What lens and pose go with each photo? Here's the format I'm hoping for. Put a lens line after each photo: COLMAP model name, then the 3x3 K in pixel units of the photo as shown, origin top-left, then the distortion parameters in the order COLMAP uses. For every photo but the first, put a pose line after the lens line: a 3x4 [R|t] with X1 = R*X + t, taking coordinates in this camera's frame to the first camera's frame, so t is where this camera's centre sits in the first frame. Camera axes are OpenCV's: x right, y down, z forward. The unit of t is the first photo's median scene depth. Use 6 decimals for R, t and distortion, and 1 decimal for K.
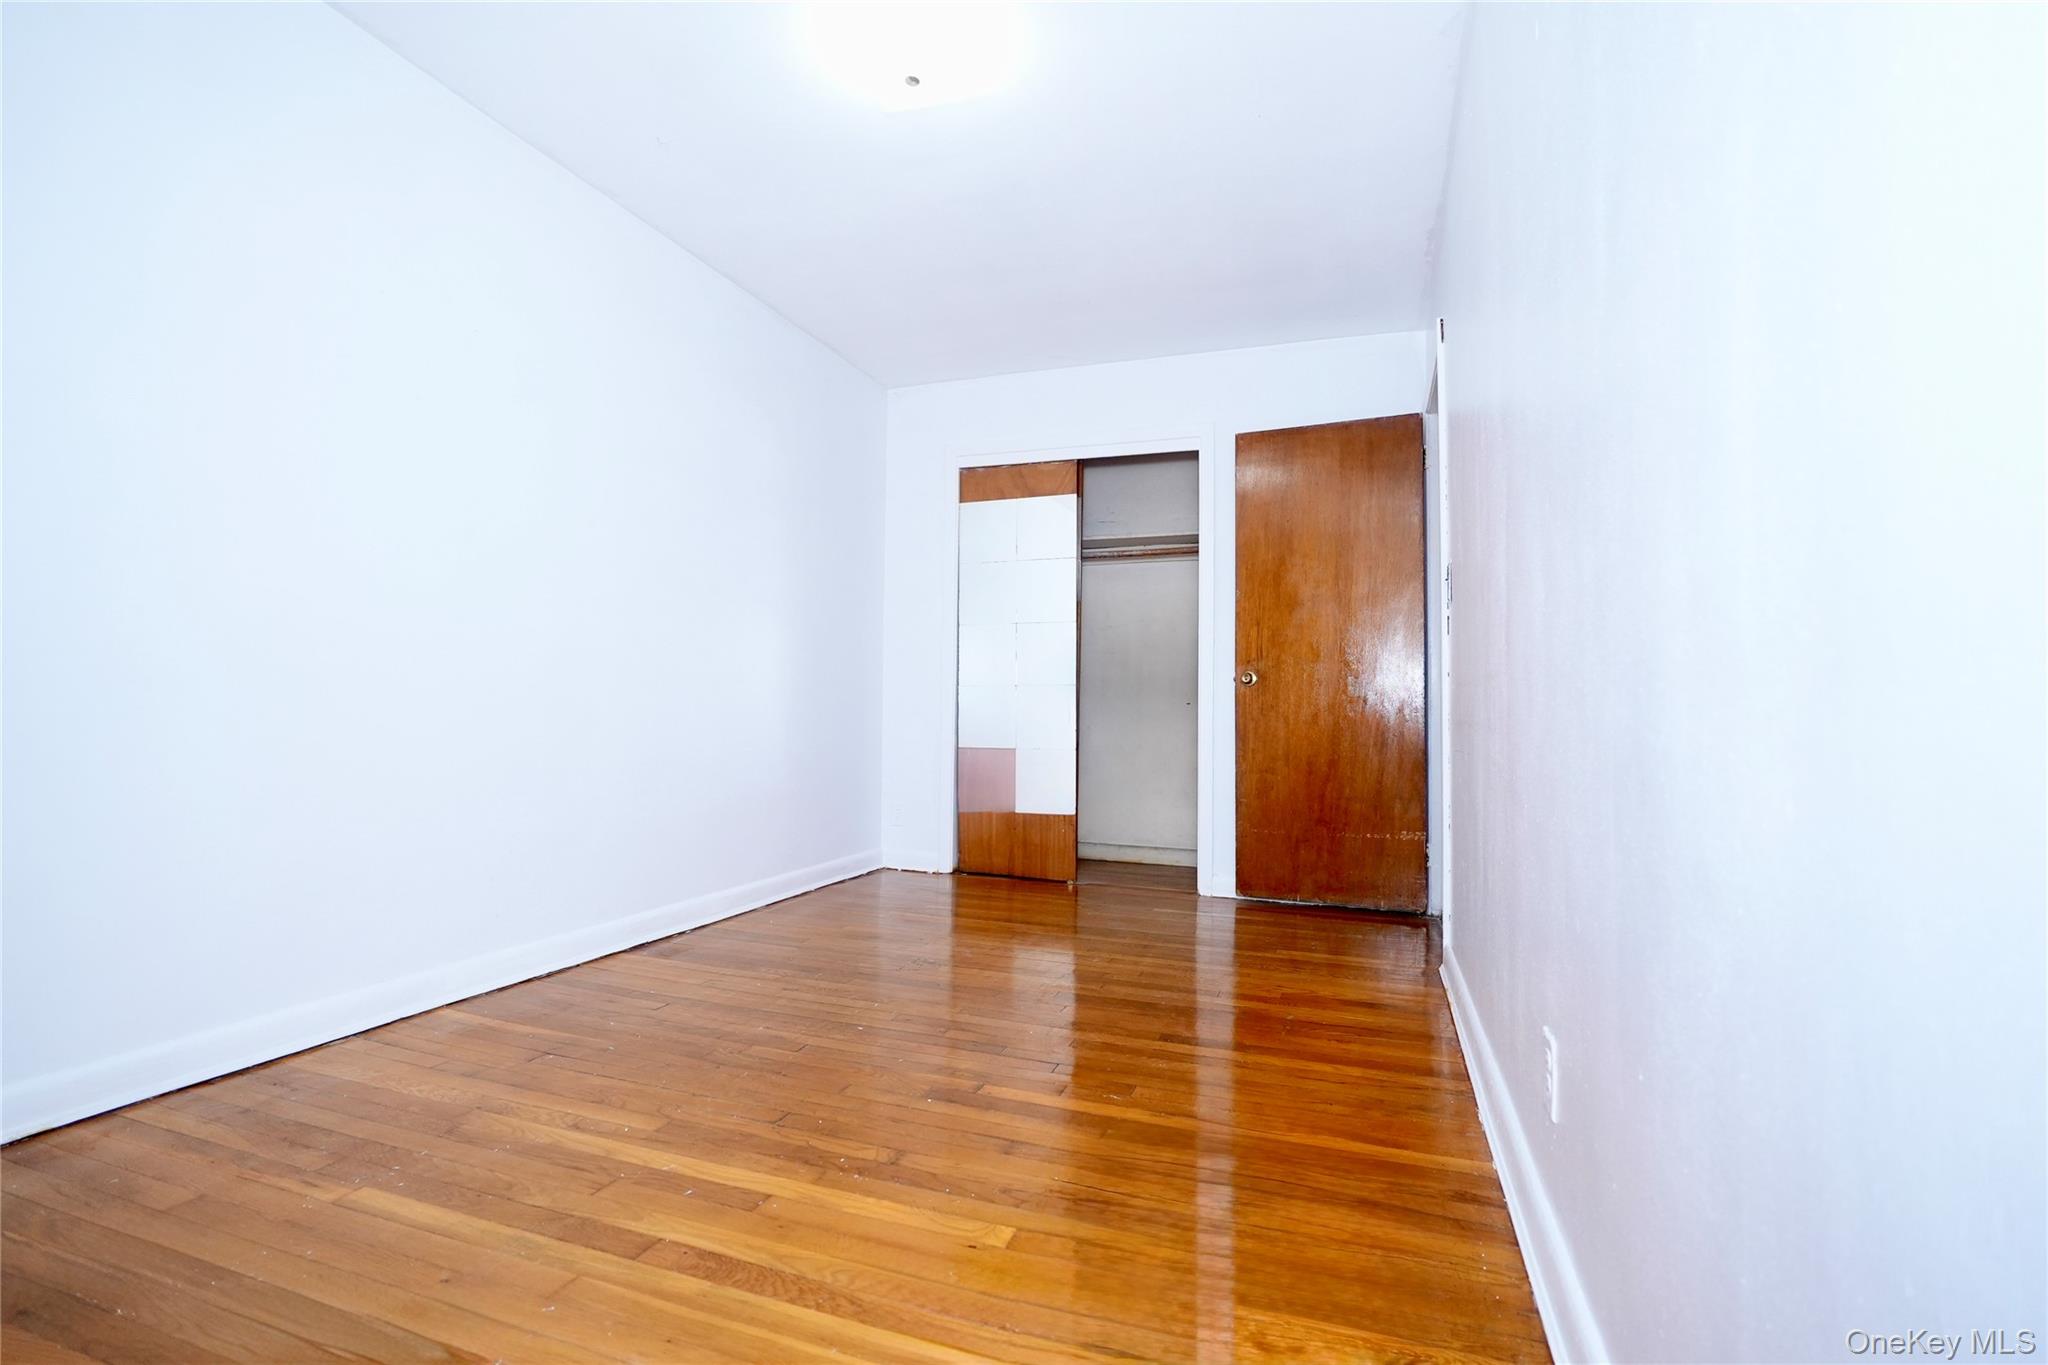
lens RADIAL K [[931.2, 0, 1020.9], [0, 931.2, 679.0], [0, 0, 1]] dist [-0.021107, 0.011250]
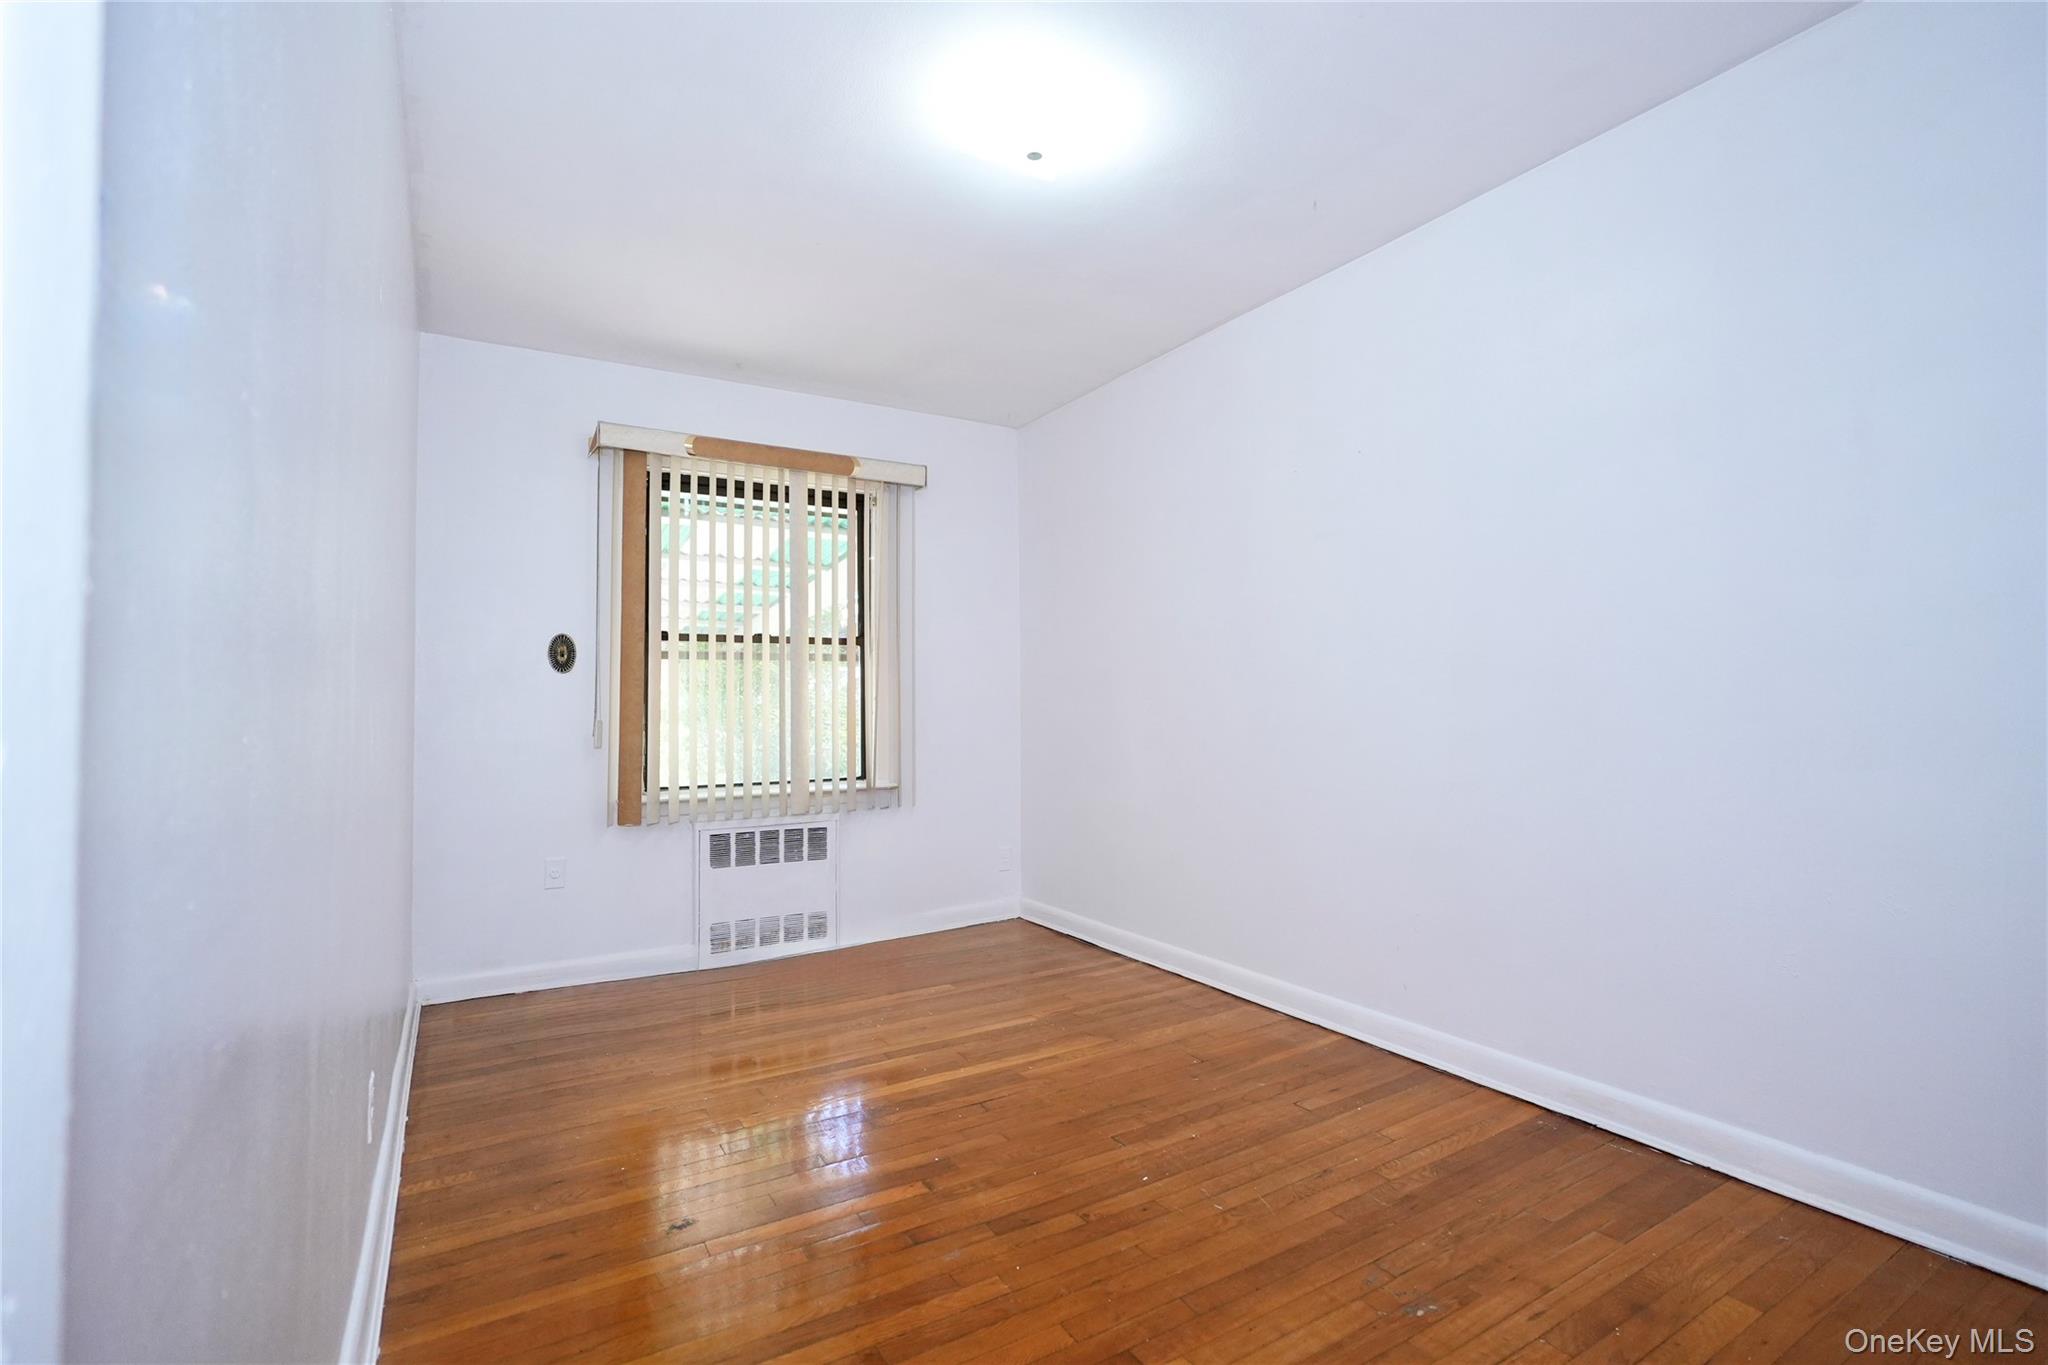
lens RADIAL K [[931.2, 0, 1020.9], [0, 931.2, 679.0], [0, 0, 1]] dist [-0.021107, 0.011250]
pose [[-0.626186, -0.030517, -0.779076, 0.351116], [0.028912, 0.997638, -0.062316, -0.024869], [0.779138, -0.061546, -0.623824, 0.876859]]
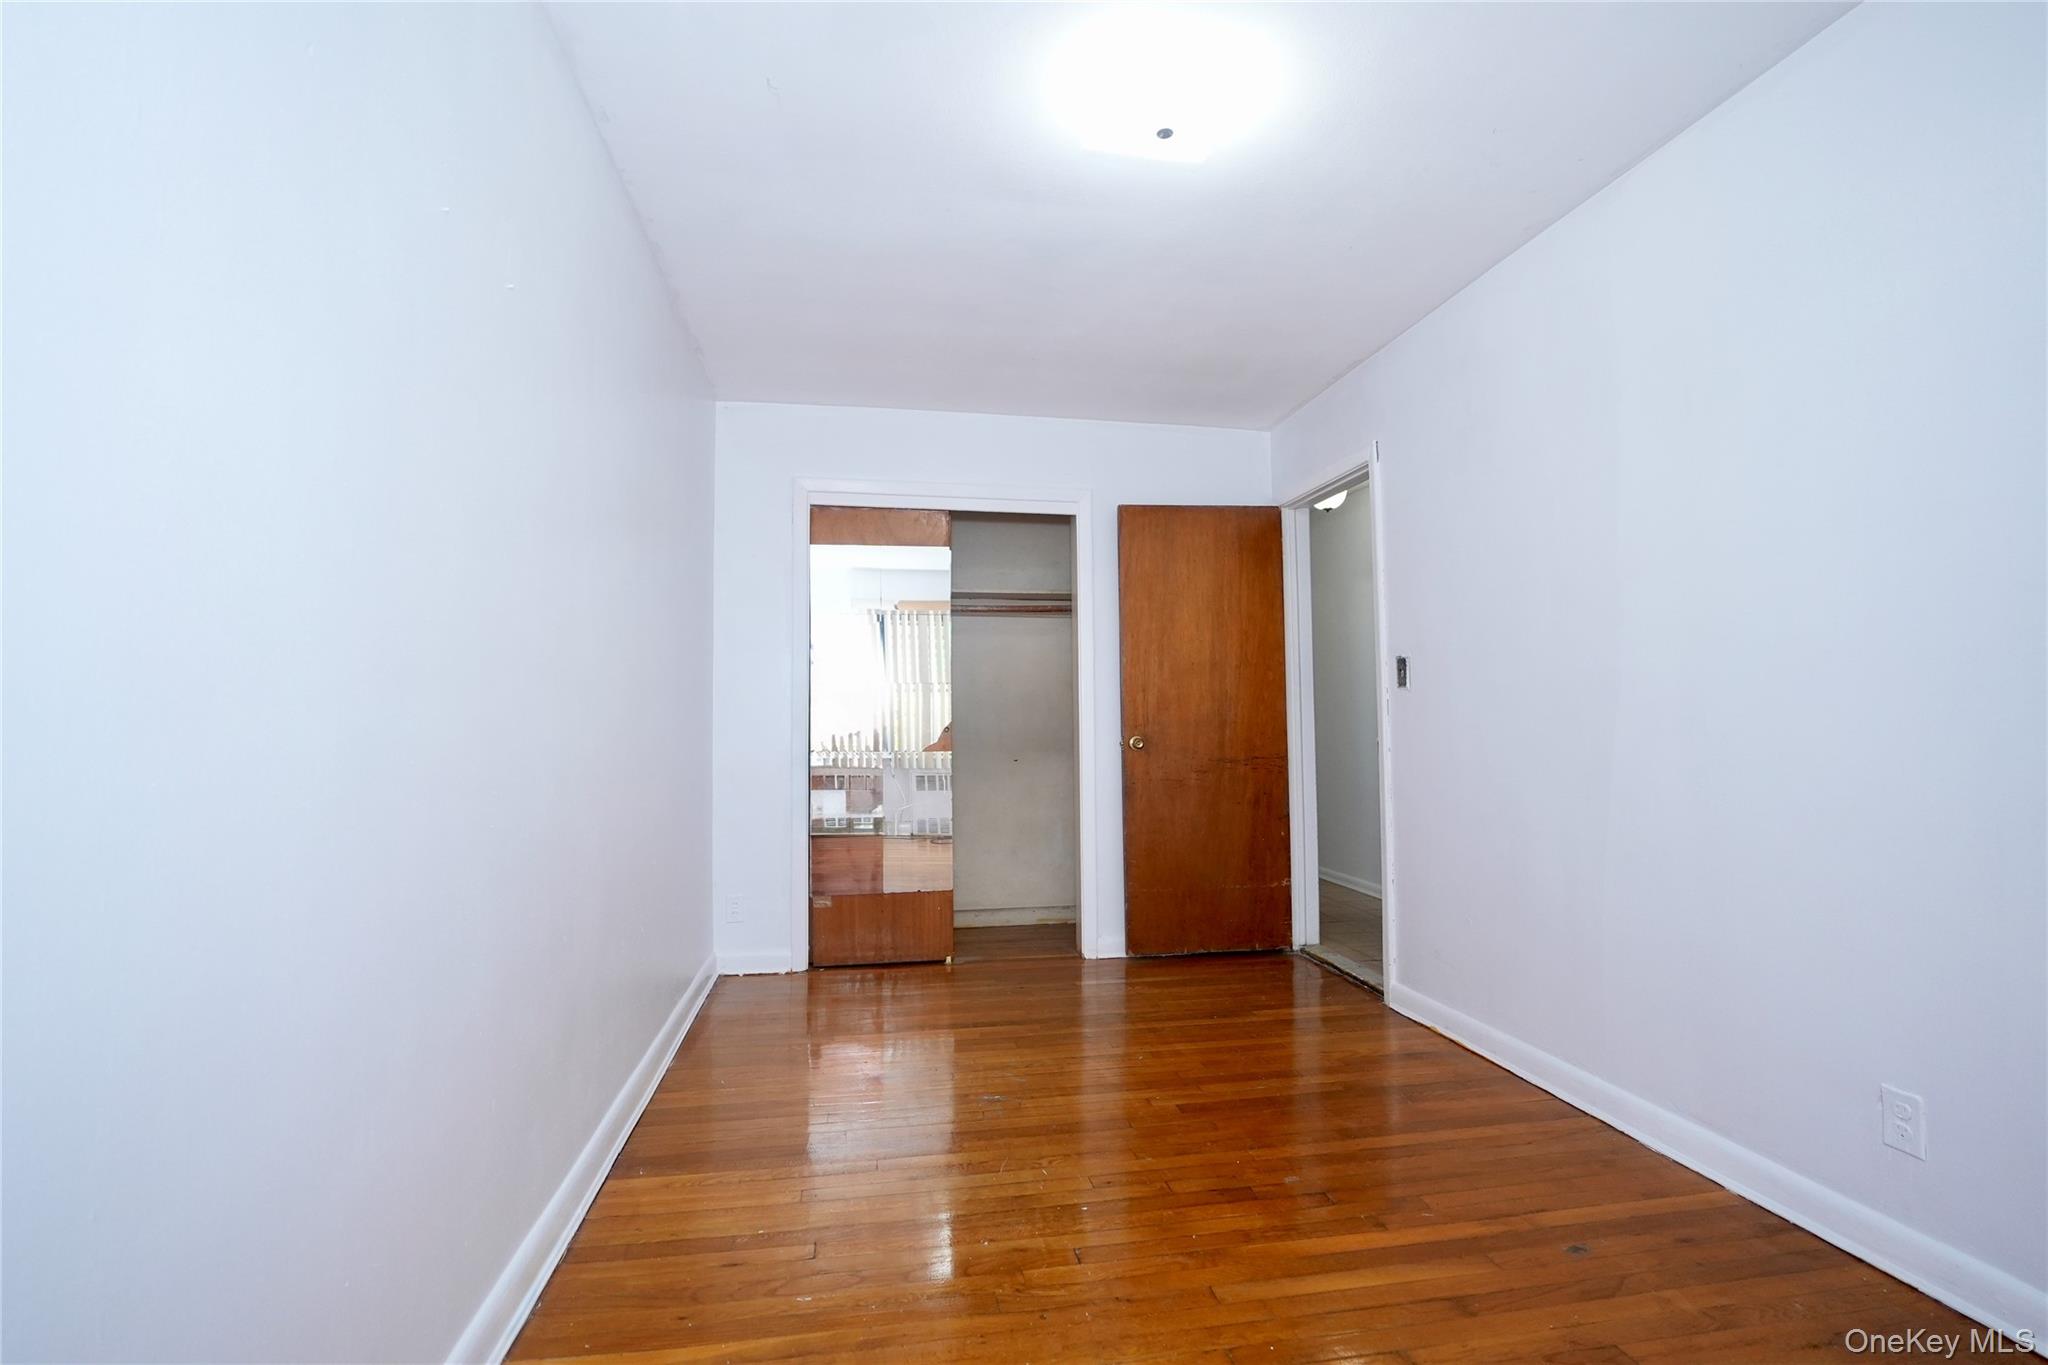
lens RADIAL K [[936.0, 0, 1023.7], [0, 936.0, 661.1], [0, 0, 1]] dist [-0.003777, 0.000016]
pose [[0.863956, 0.014882, 0.503347, -0.391714], [0.001441, 0.999486, -0.032023, -0.058377], [-0.503565, 0.028391, 0.863491, 0.161308]]
